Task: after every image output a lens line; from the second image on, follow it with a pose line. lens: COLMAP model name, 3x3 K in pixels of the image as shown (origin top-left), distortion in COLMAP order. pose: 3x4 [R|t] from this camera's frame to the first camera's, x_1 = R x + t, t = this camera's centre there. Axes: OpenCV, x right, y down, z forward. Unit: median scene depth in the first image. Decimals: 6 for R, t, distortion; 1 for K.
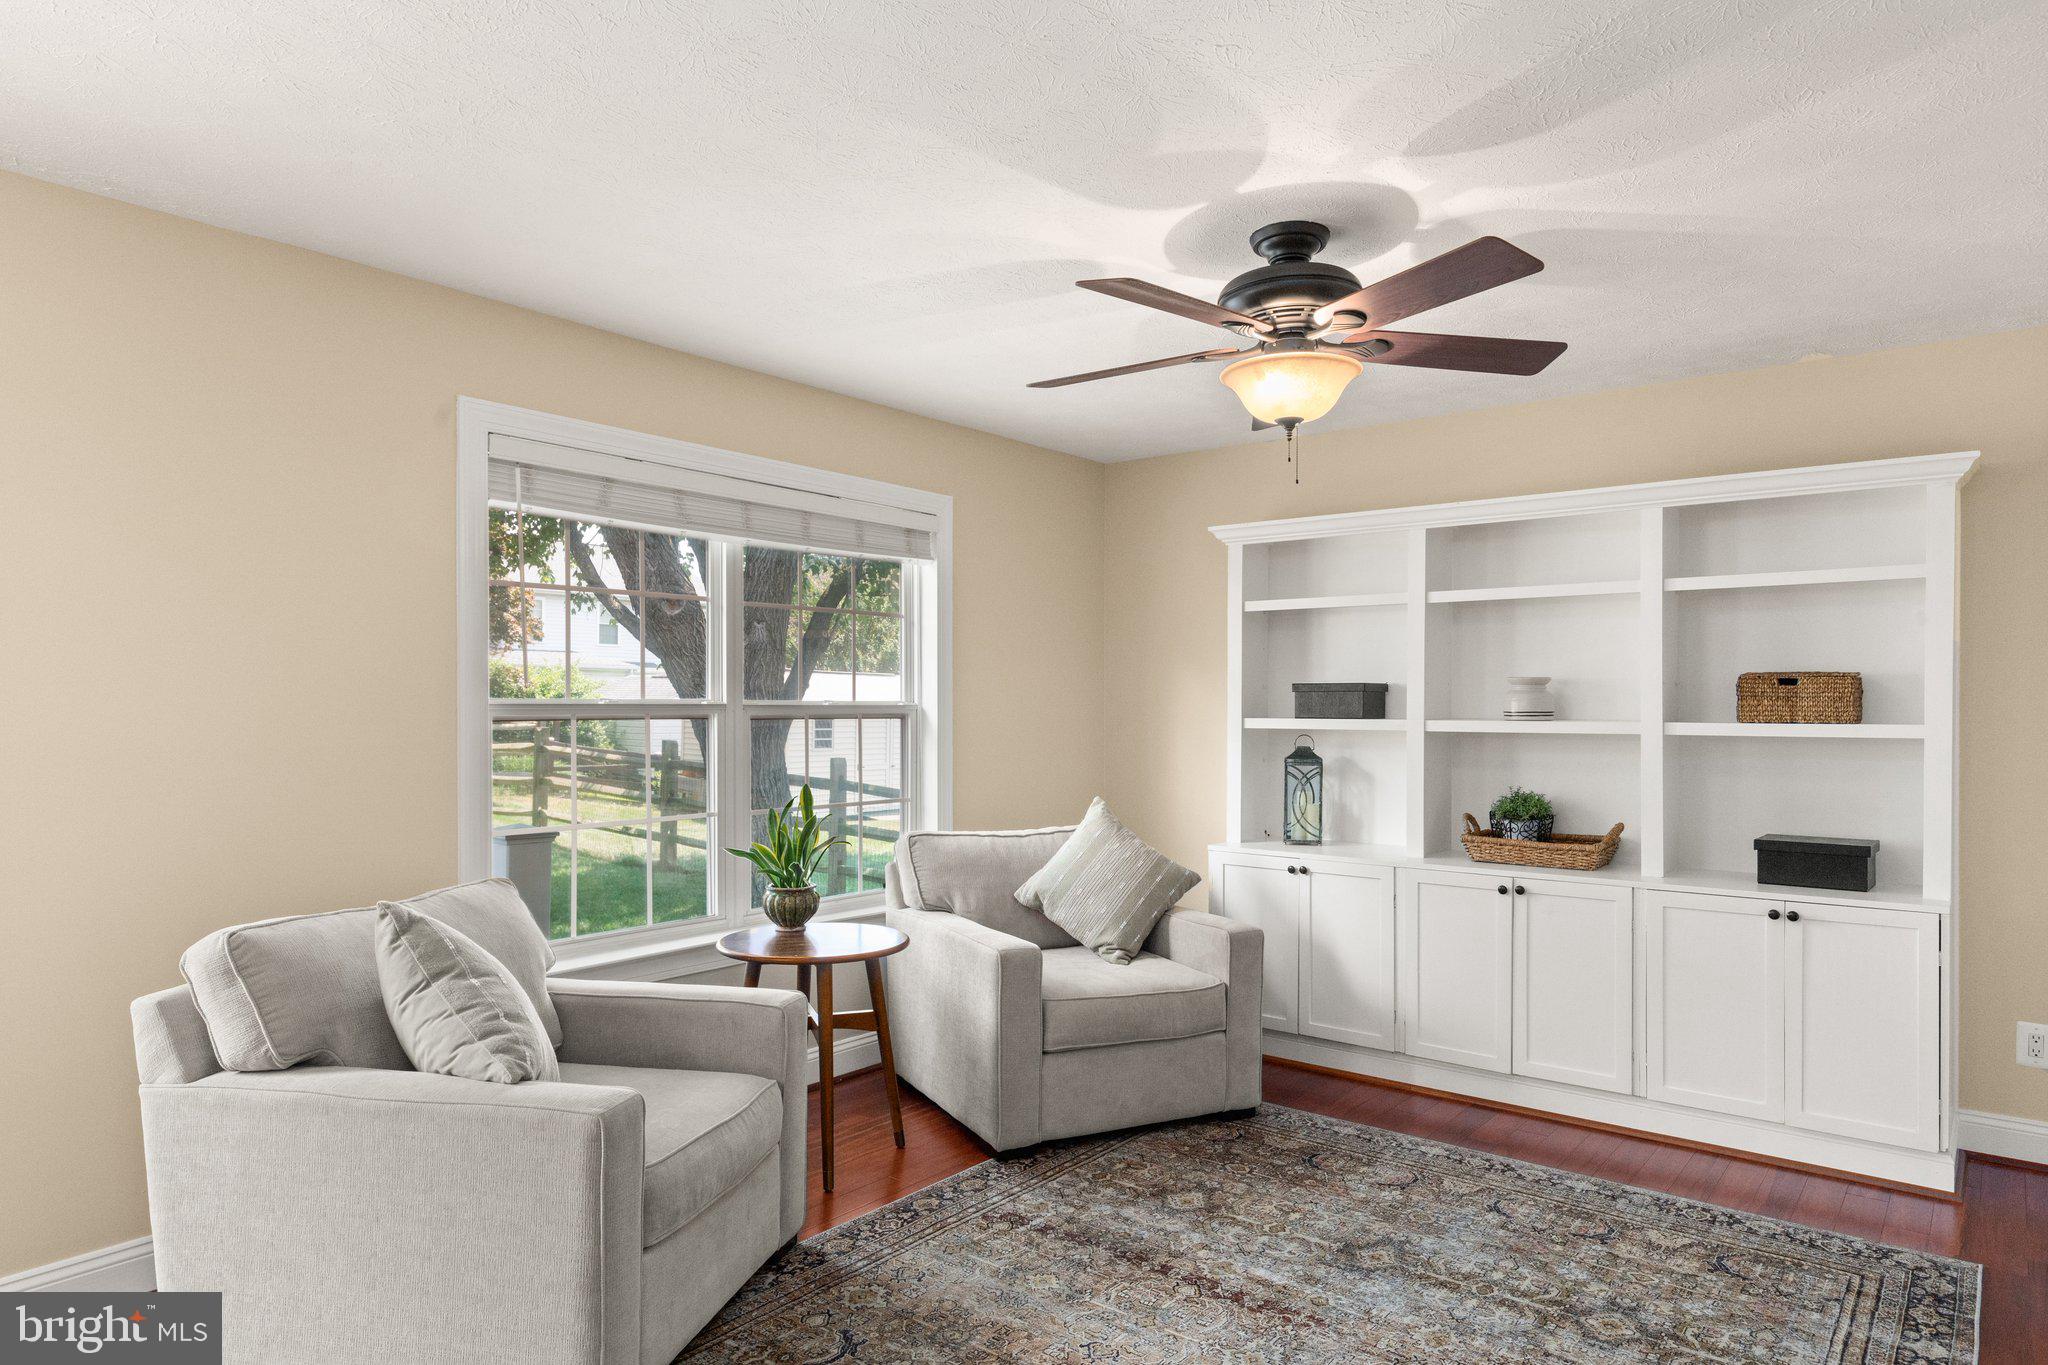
lens RADIAL K [[1230.5, 0, 1027.1], [0, 1230.5, 711.6], [0, 0, 1]] dist [-0.002705, -0.002410]
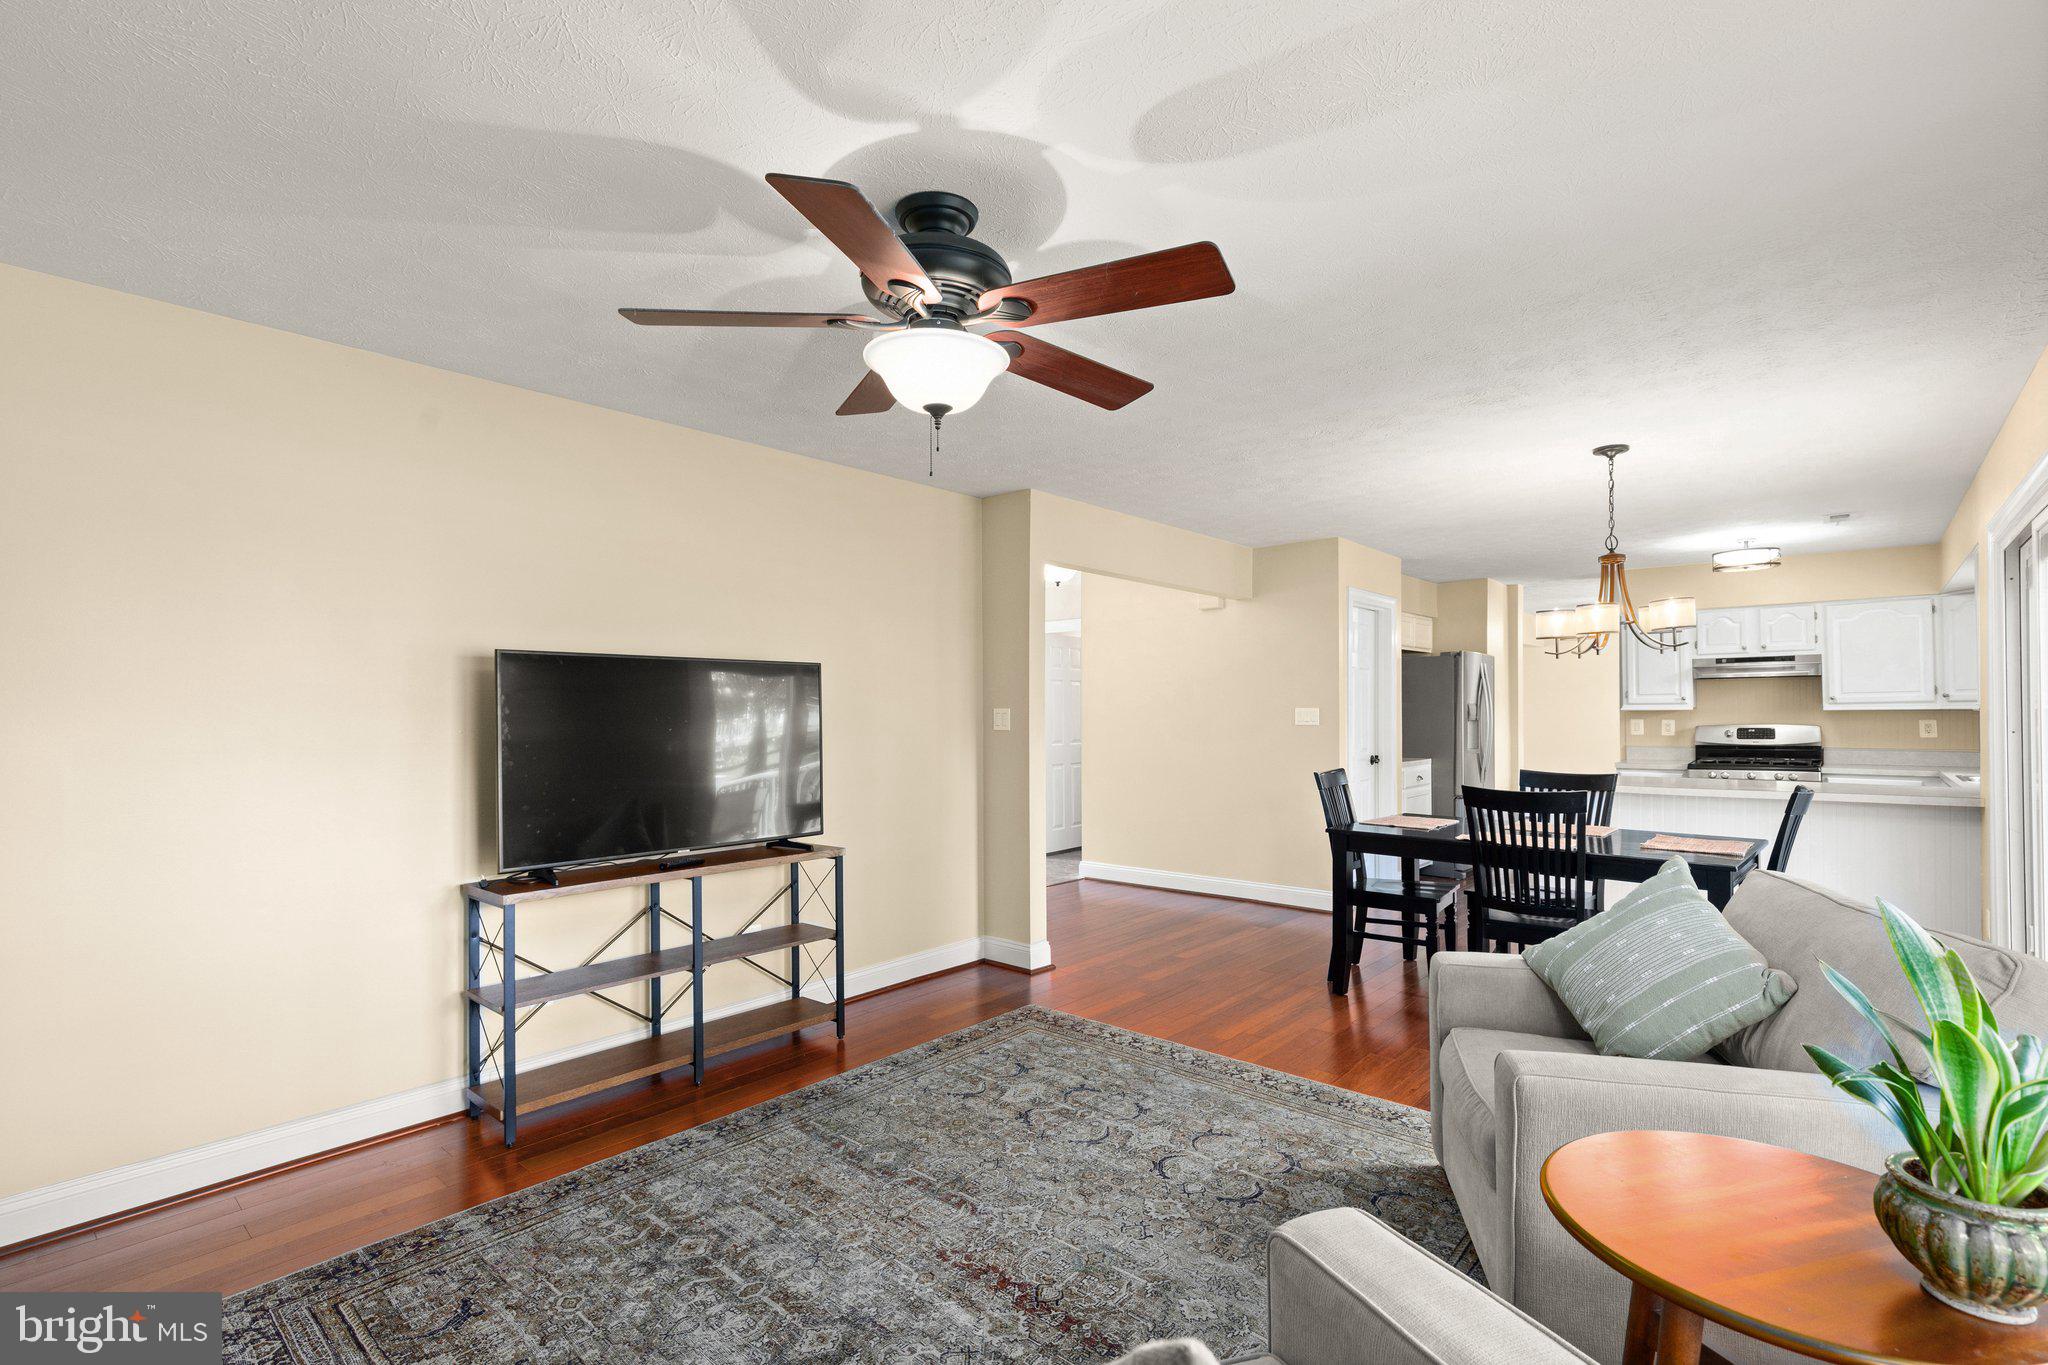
lens RADIAL K [[930.3, 0, 1023.1], [0, 930.3, 715.6], [0, 0, 1]] dist [0.000194, 0.000039]
pose [[-0.998659, 0.000132, 0.051772, 0.082262], [0.000458, 0.999980, 0.006292, -0.002302], [-0.051771, 0.006308, -0.998639, 1.282982]]
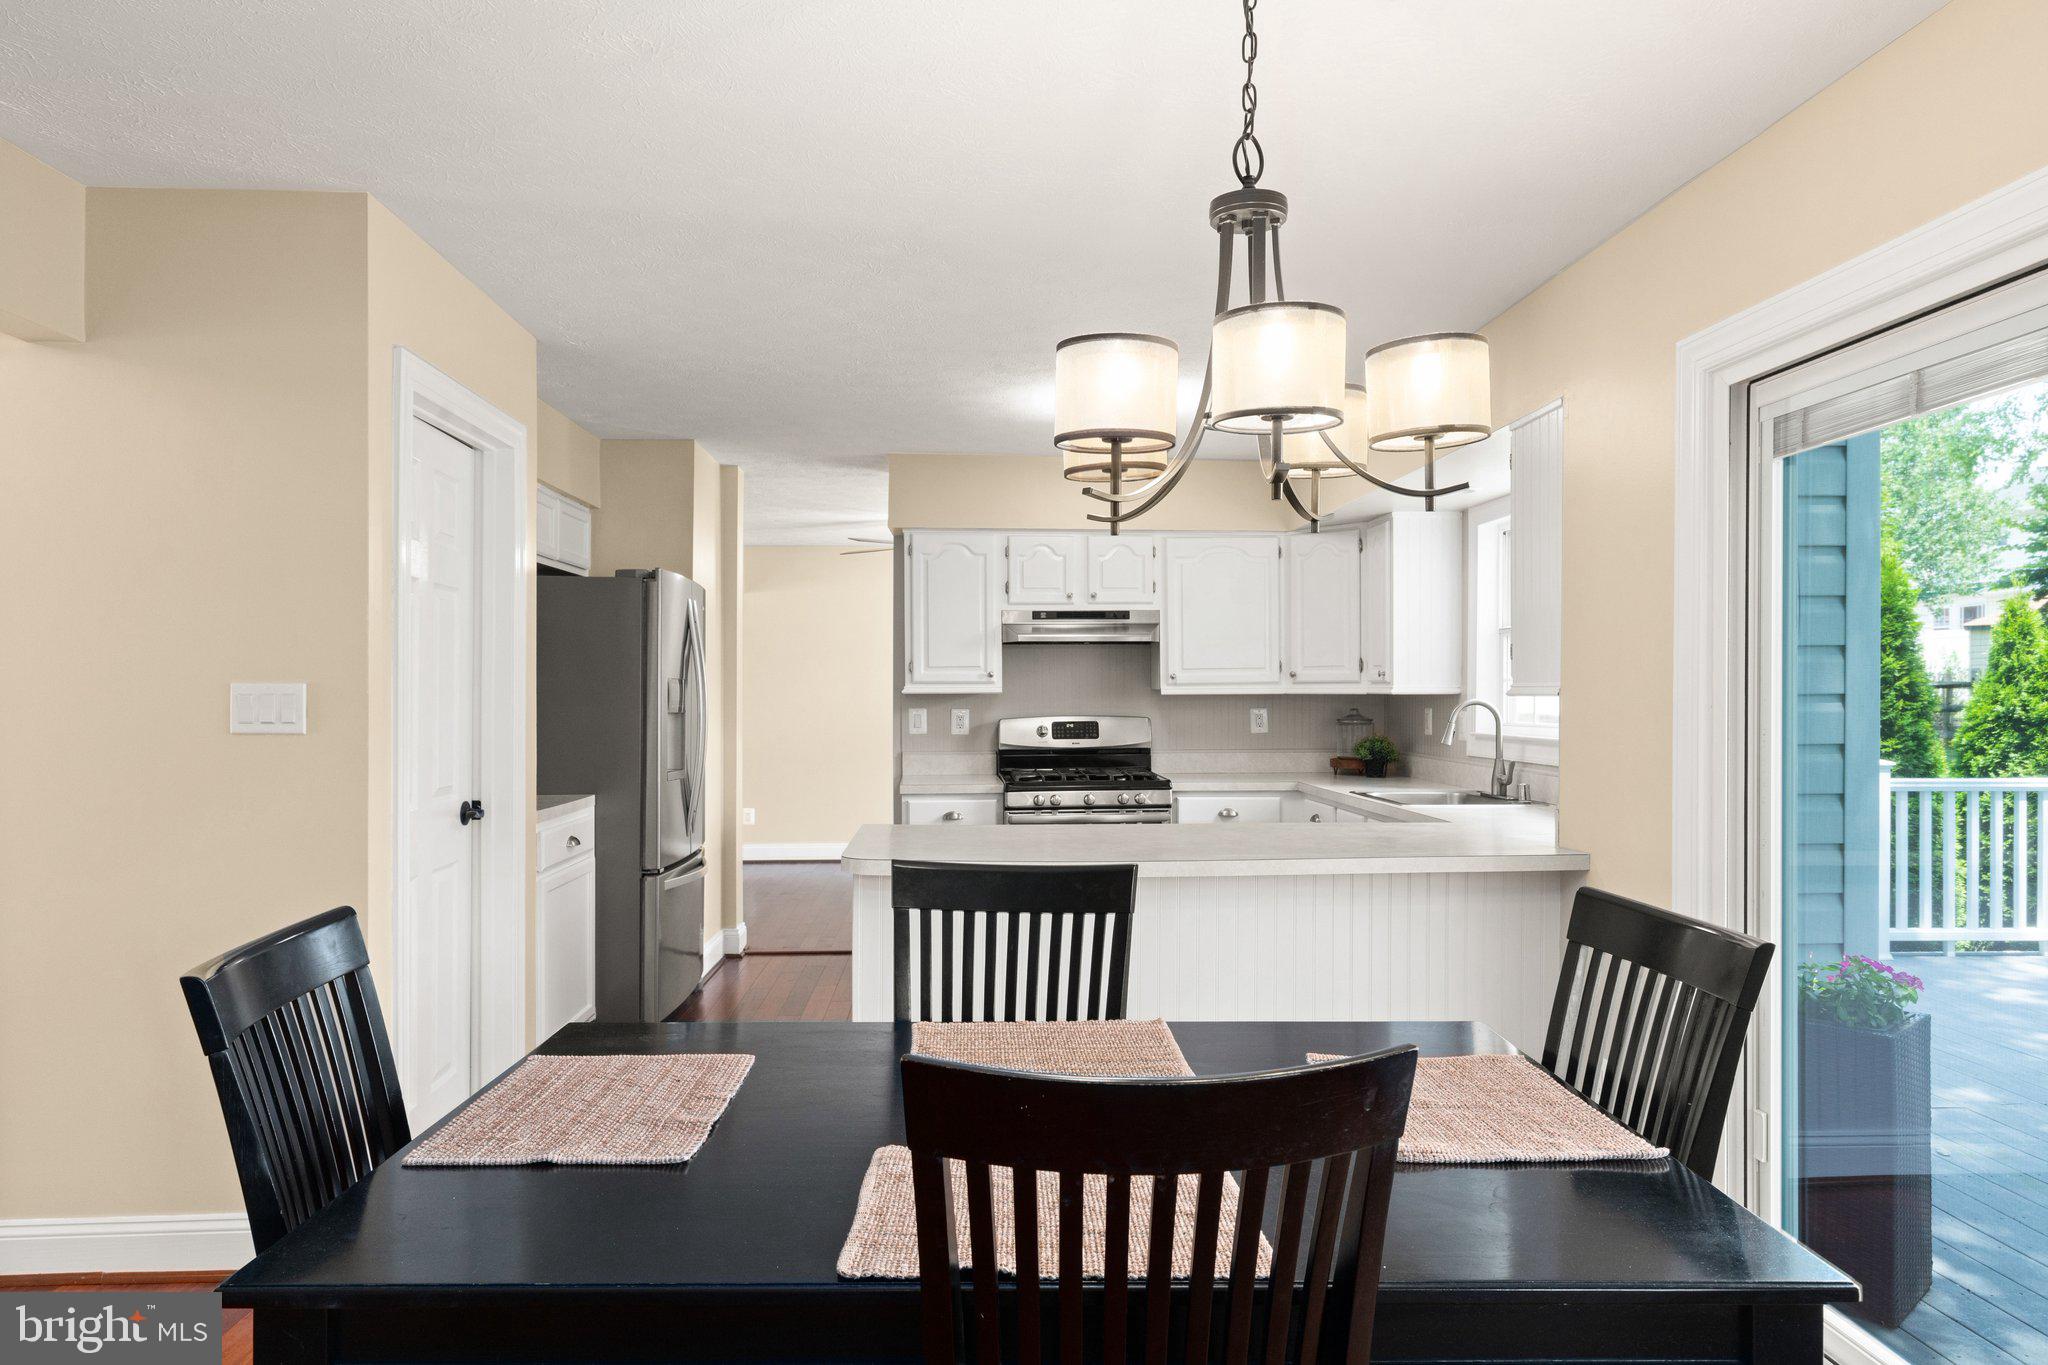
lens RADIAL K [[1241.9, 0, 1018.5], [0, 1241.9, 688.3], [0, 0, 1]] dist [-0.001175, -0.001879]
pose [[-0.750356, -0.006050, -0.661007, -0.176902], [-0.004726, 0.999982, -0.003789, -0.001757], [0.661017, 0.000281, -0.750371, 0.479965]]
